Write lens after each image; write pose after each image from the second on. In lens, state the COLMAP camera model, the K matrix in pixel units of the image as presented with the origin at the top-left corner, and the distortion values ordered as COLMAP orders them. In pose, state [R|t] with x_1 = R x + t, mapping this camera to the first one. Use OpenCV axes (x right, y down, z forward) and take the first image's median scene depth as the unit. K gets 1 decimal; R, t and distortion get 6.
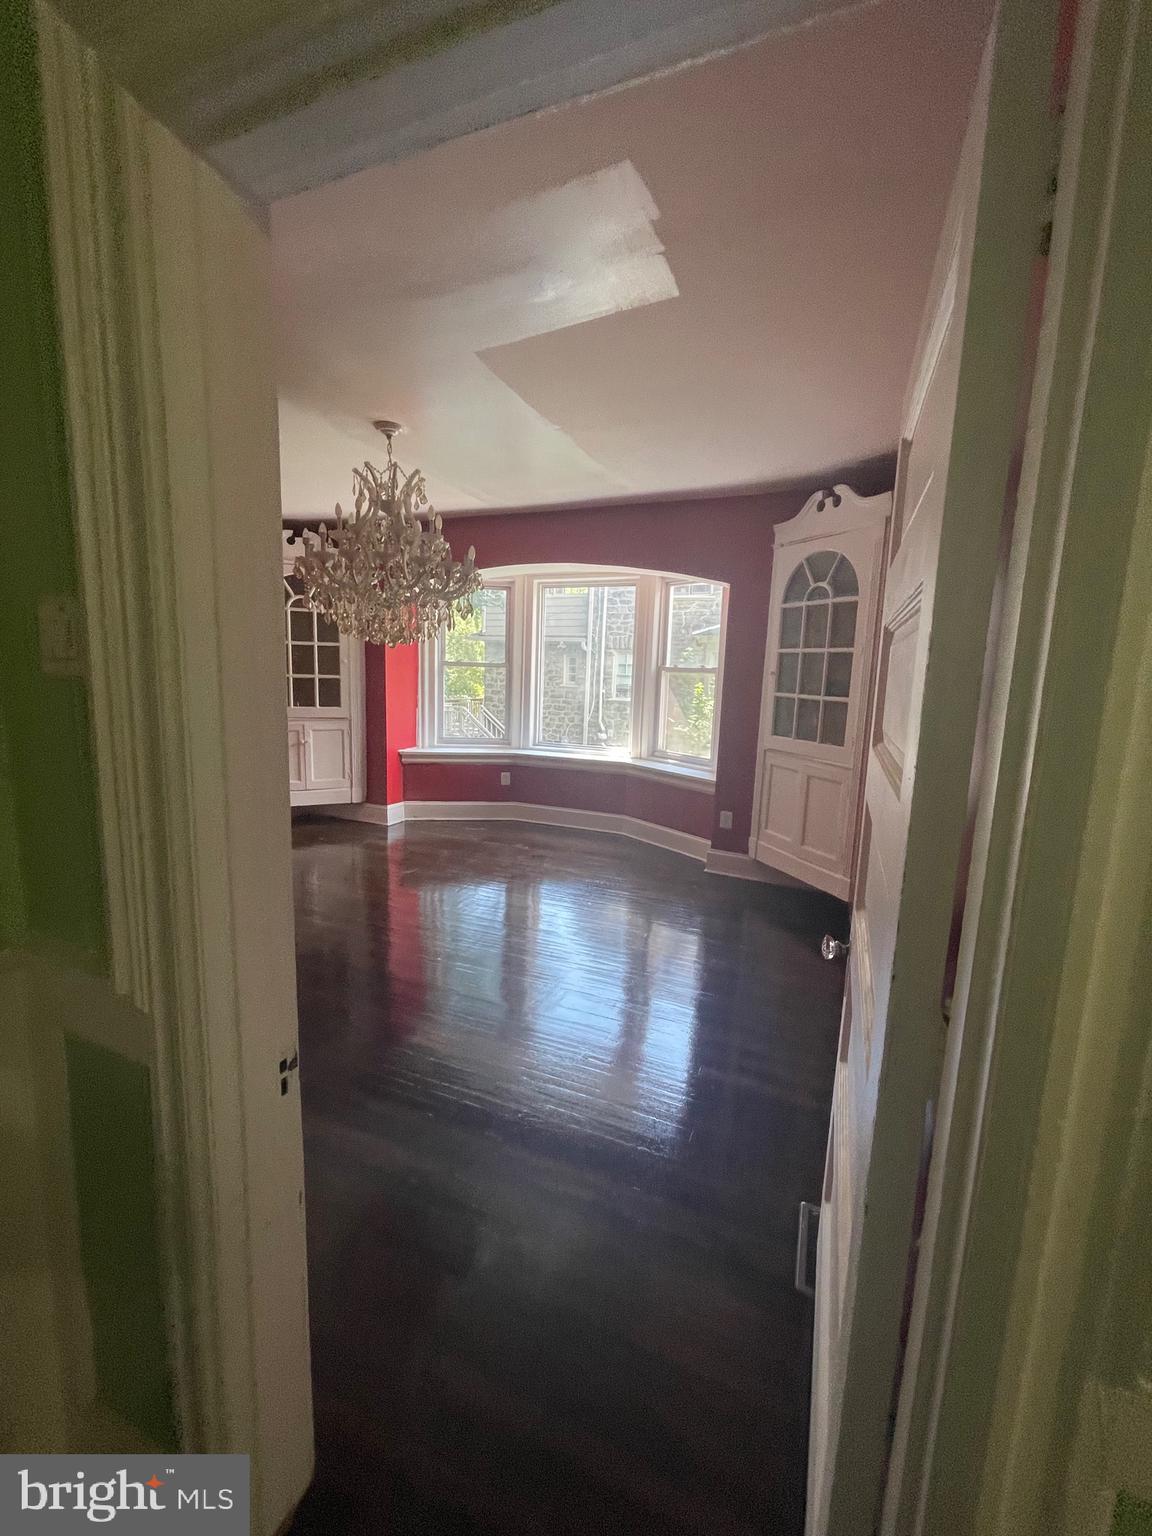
lens RADIAL K [[615.8, 0, 576.0], [0, 615.8, 768.0], [0, 0, 1]] dist [0.000516, -0.021578]
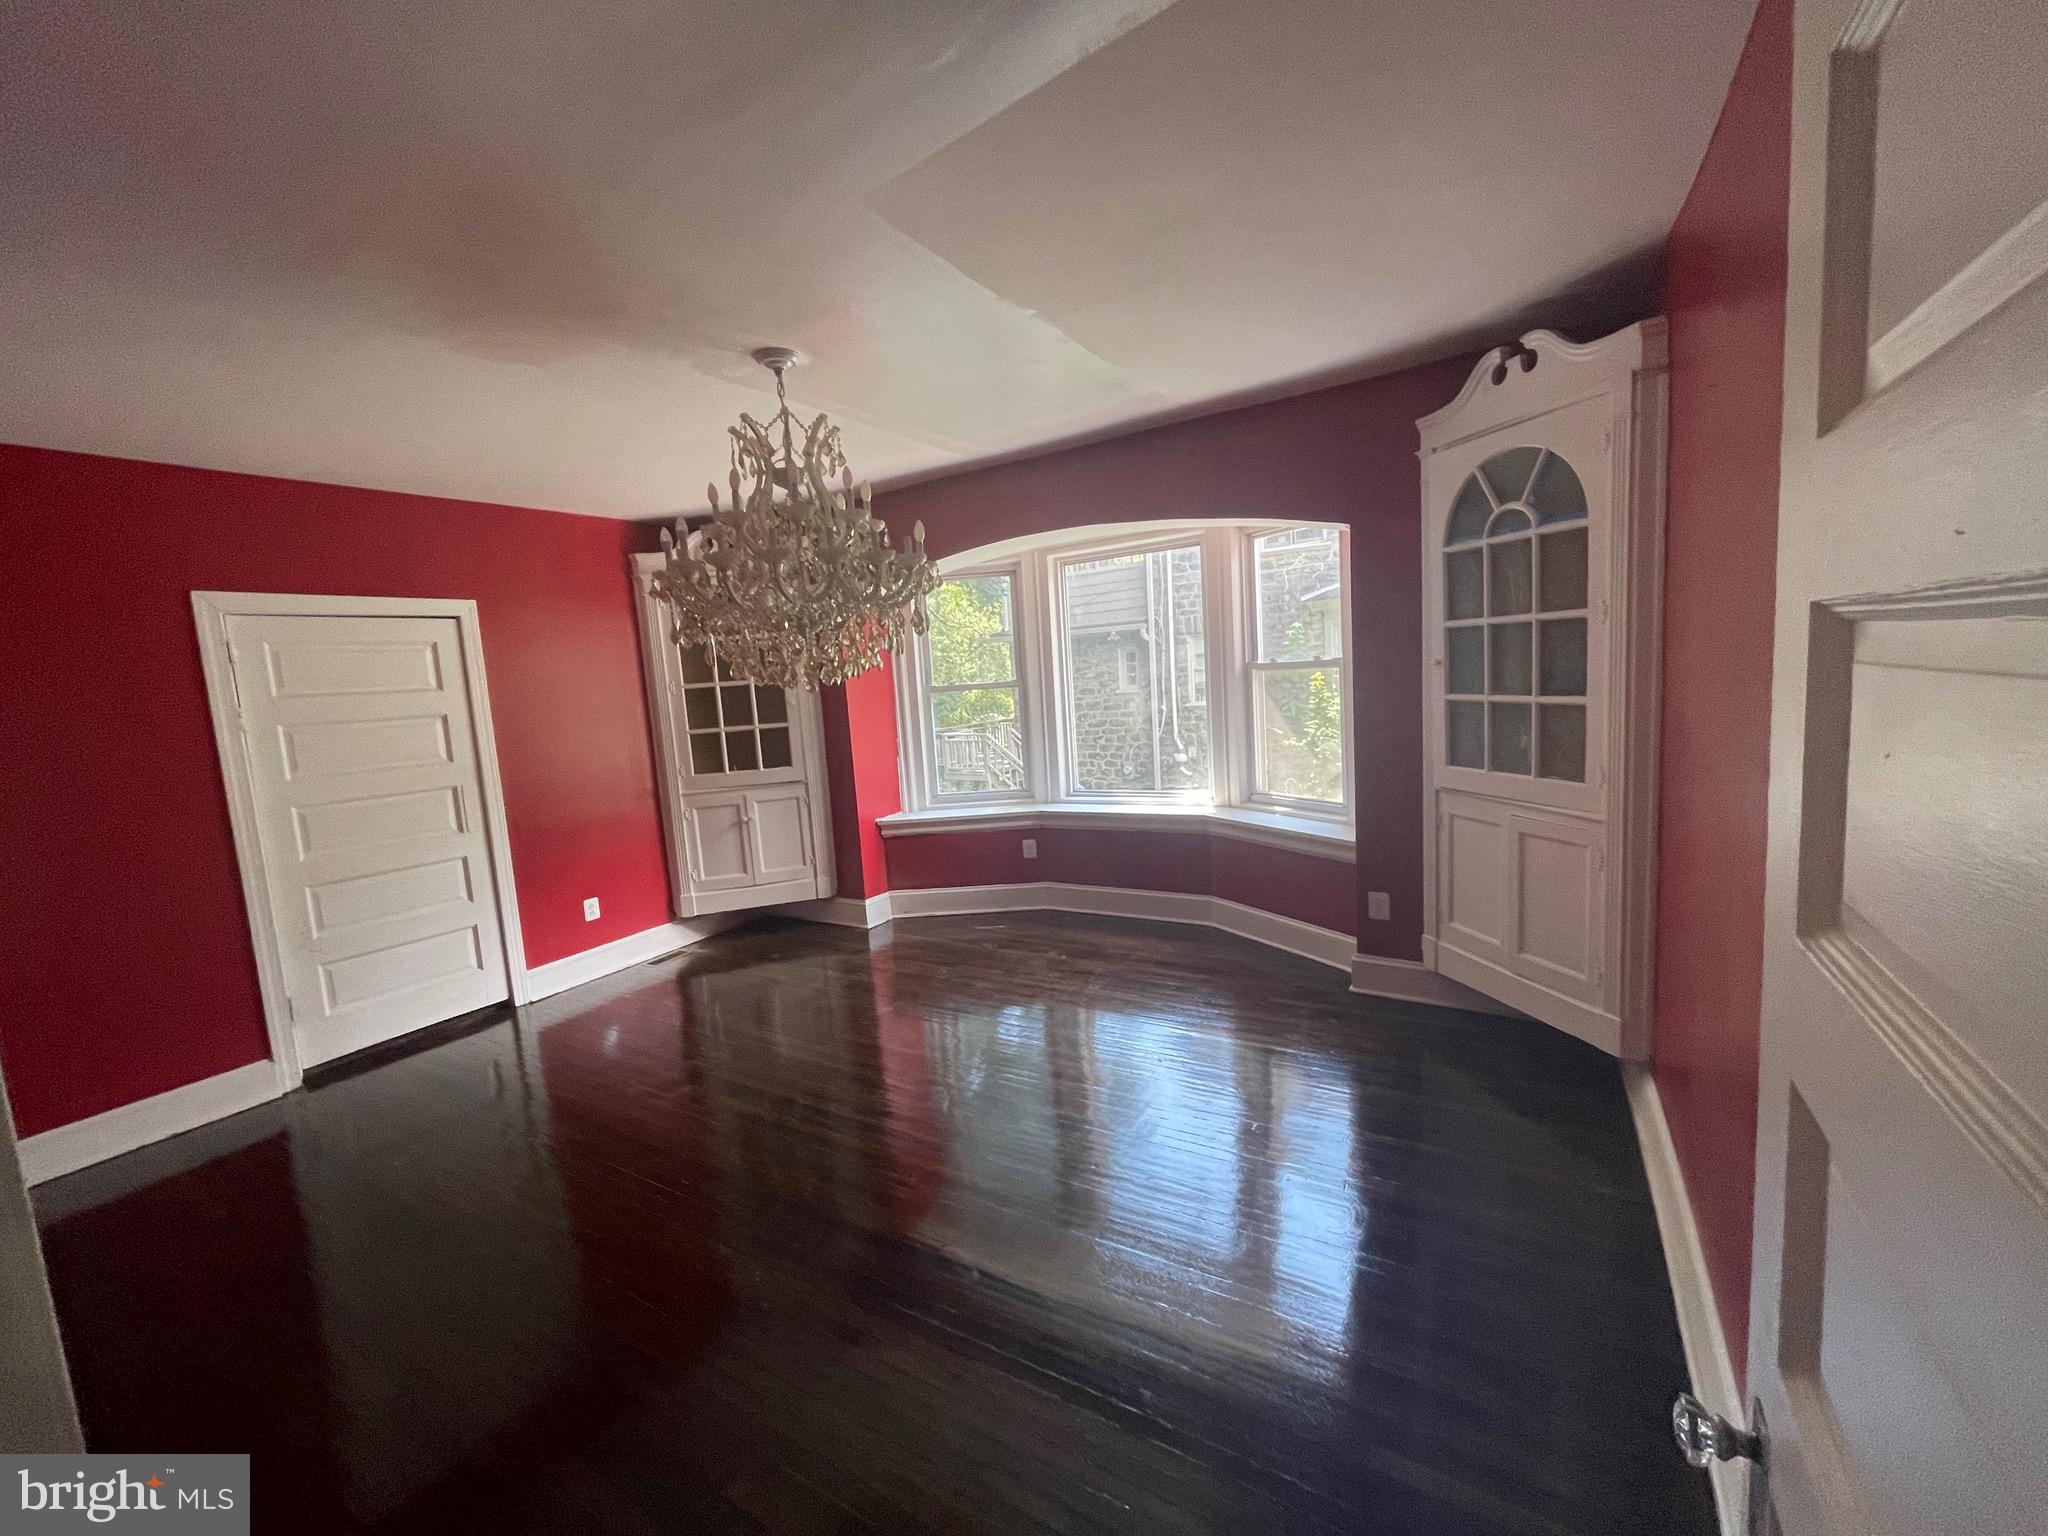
lens RADIAL K [[821.0, 0, 1015.3], [0, 821.0, 775.6], [0, 0, 1]] dist [0.000516, -0.021578]
pose [[0.982913, -0.081855, -0.164869, 0.027865], [0.076953, 0.996388, -0.035916, -0.035213], [0.167213, 0.022615, 0.985661, 0.109985]]
